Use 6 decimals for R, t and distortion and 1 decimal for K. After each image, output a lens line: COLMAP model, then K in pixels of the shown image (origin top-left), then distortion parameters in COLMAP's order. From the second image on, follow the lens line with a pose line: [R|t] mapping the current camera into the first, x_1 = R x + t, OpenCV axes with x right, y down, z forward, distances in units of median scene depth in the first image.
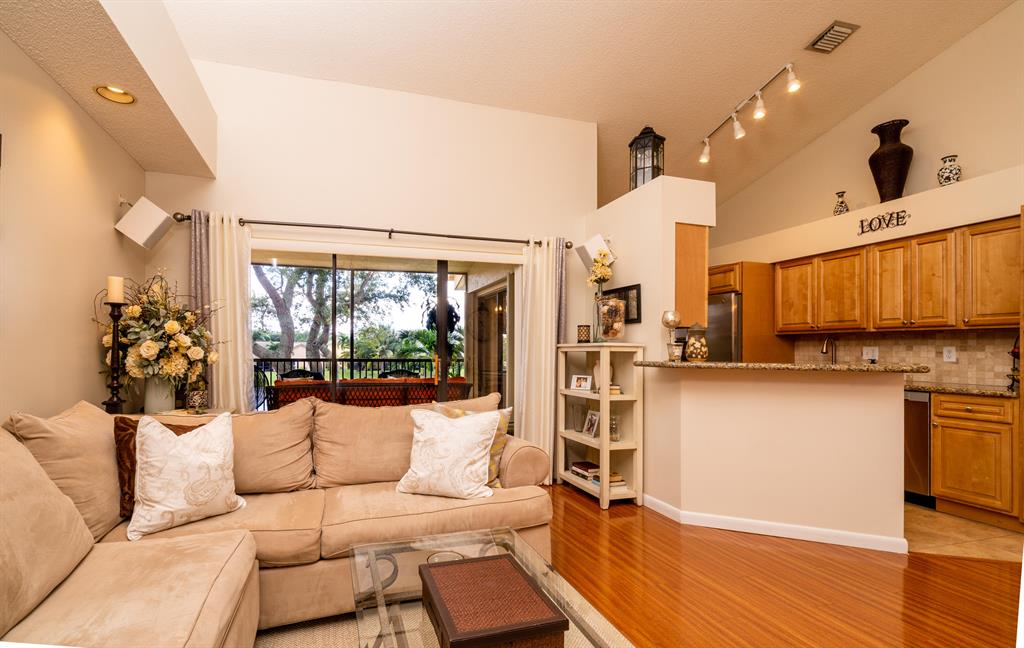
lens RADIAL K [[470.8, 0, 472.6], [0, 470.8, 349.1], [0, 0, 1]] dist [0.002661, 0.000180]
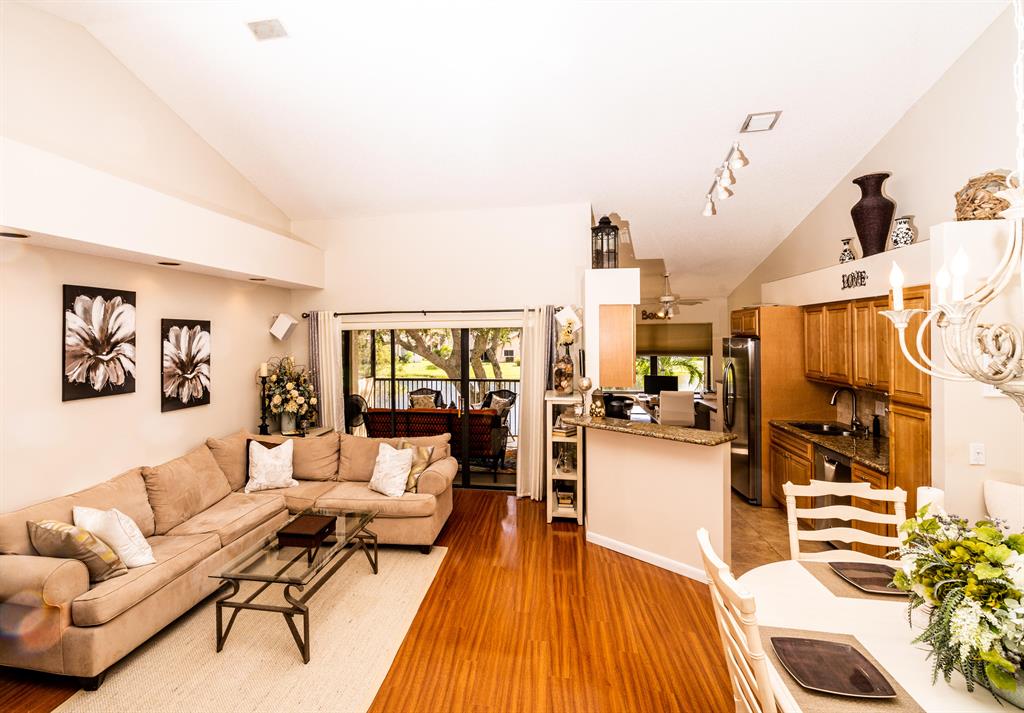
lens RADIAL K [[524.3, 0, 448.2], [0, 524.3, 334.2], [0, 0, 1]] dist [-0.000442, 0.001762]
pose [[0.876452, -0.017229, -0.481180, 0.893993], [0.016956, 0.999844, -0.004917, -0.225536], [0.481190, -0.003849, 0.876608, -0.509411]]
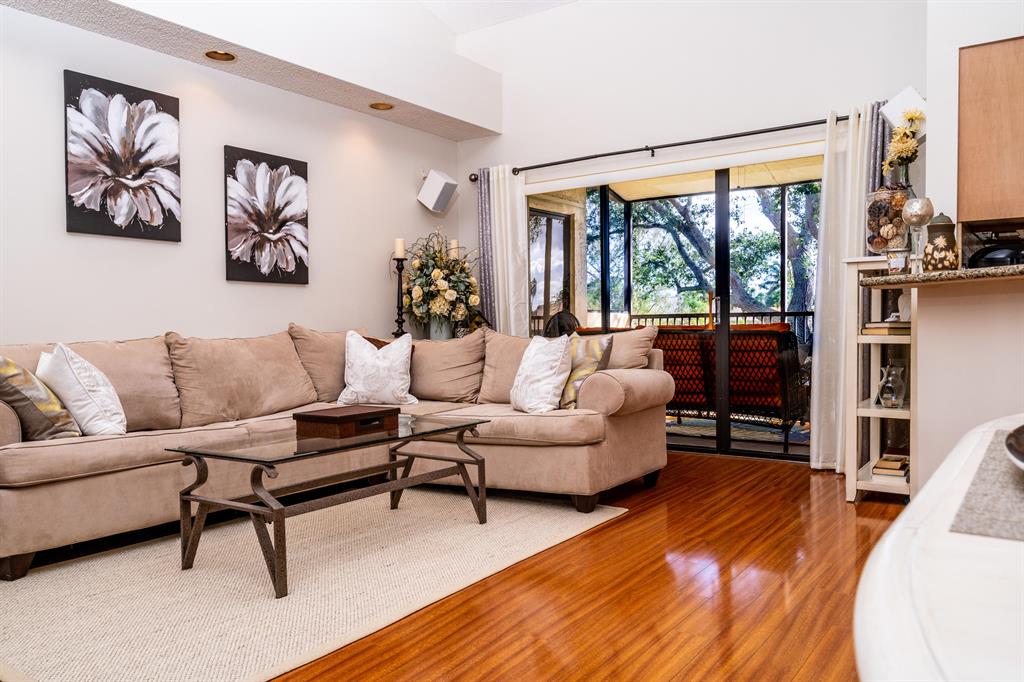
lens RADIAL K [[772.1, 0, 509.1], [0, 772.1, 344.2], [0, 0, 1]] dist [0.006041, 0.006485]
pose [[0.619258, 0.004029, -0.785177, 1.019593], [0.019338, 0.999605, 0.020381, 0.093684], [0.784949, -0.027805, 0.618936, -0.095195]]
